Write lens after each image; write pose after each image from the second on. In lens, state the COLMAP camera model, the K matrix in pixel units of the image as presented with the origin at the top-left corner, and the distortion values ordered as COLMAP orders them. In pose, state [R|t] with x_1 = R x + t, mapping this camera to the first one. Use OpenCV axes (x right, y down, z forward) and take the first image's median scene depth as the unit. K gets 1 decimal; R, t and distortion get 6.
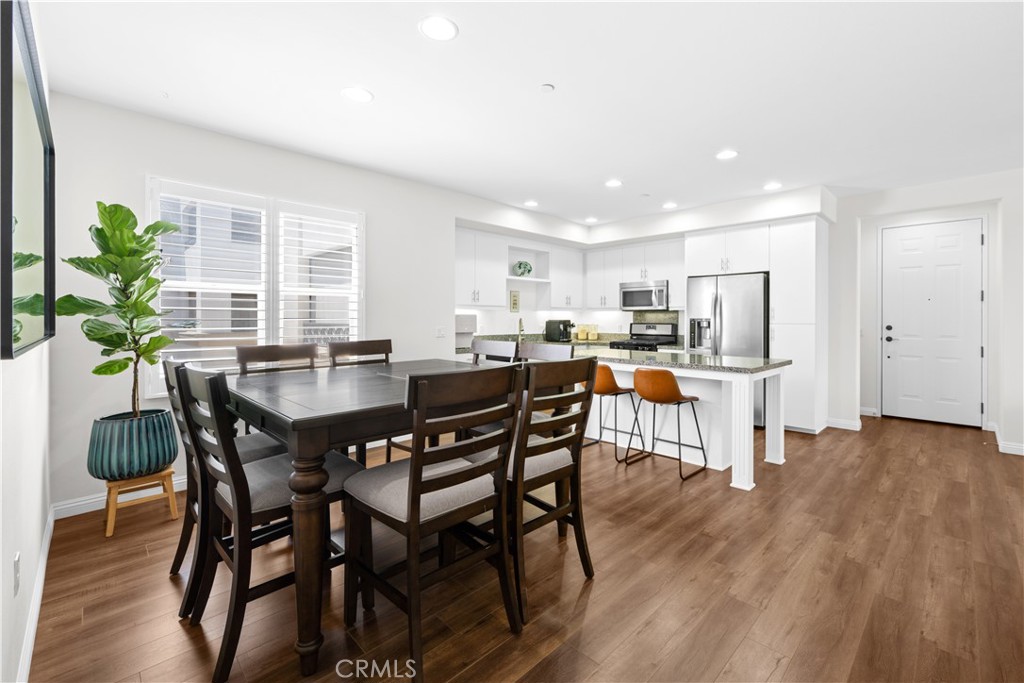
lens RADIAL K [[434.6, 0, 544.9], [0, 434.6, 315.9], [0, 0, 1]] dist [0.000918, -0.000380]
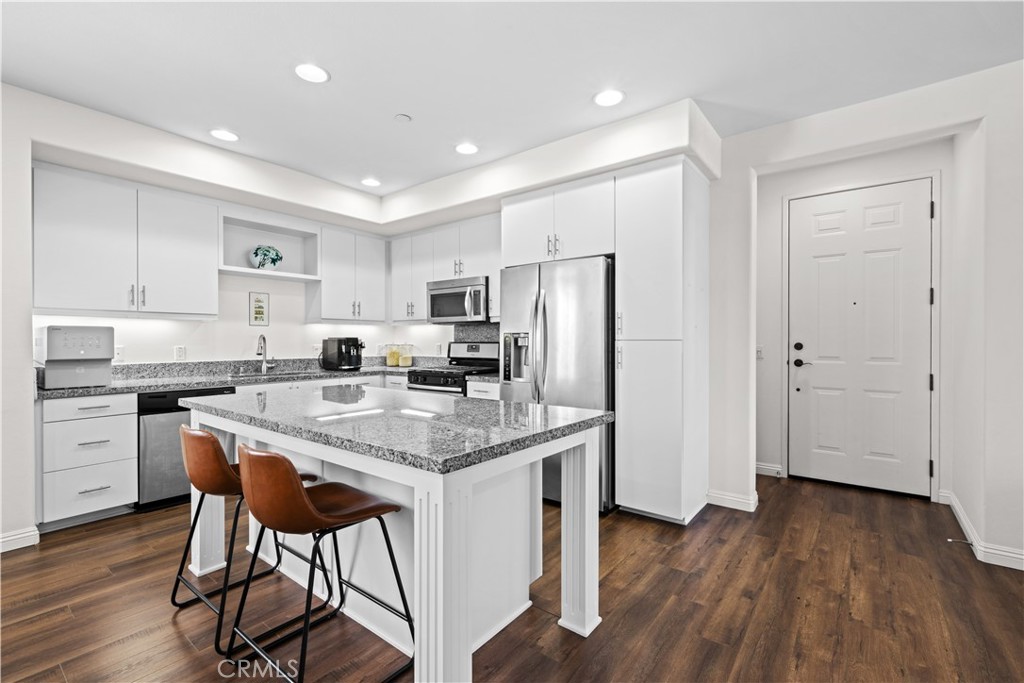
lens RADIAL K [[443.9, 0, 516.2], [0, 443.9, 339.7], [0, 0, 1]] dist [0.003511, 0.000180]
pose [[0.994407, -0.004482, 0.105520, 0.278335], [0.003811, 0.999971, 0.006564, 0.010903], [-0.105547, -0.006125, 0.994395, 0.354031]]
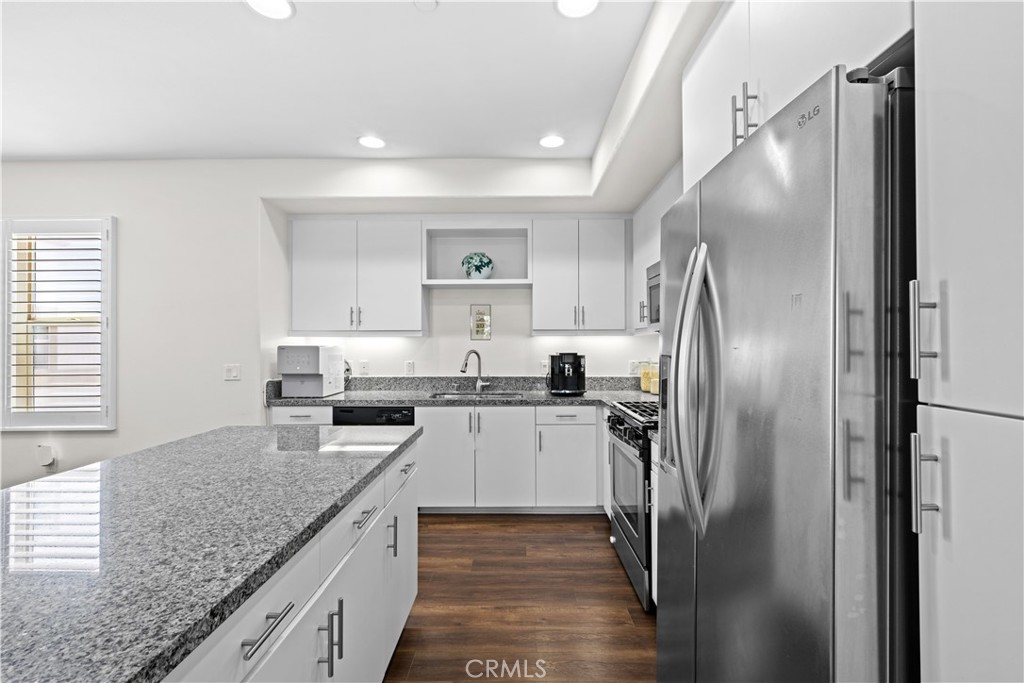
lens RADIAL K [[443.9, 0, 513.5], [0, 443.9, 342.4], [0, 0, 1]] dist [0.003511, 0.000180]
pose [[0.686643, -0.009488, -0.726933, 0.471526], [0.009590, 0.999946, -0.003993, -0.002506], [0.726931, -0.004229, 0.686697, 0.711362]]
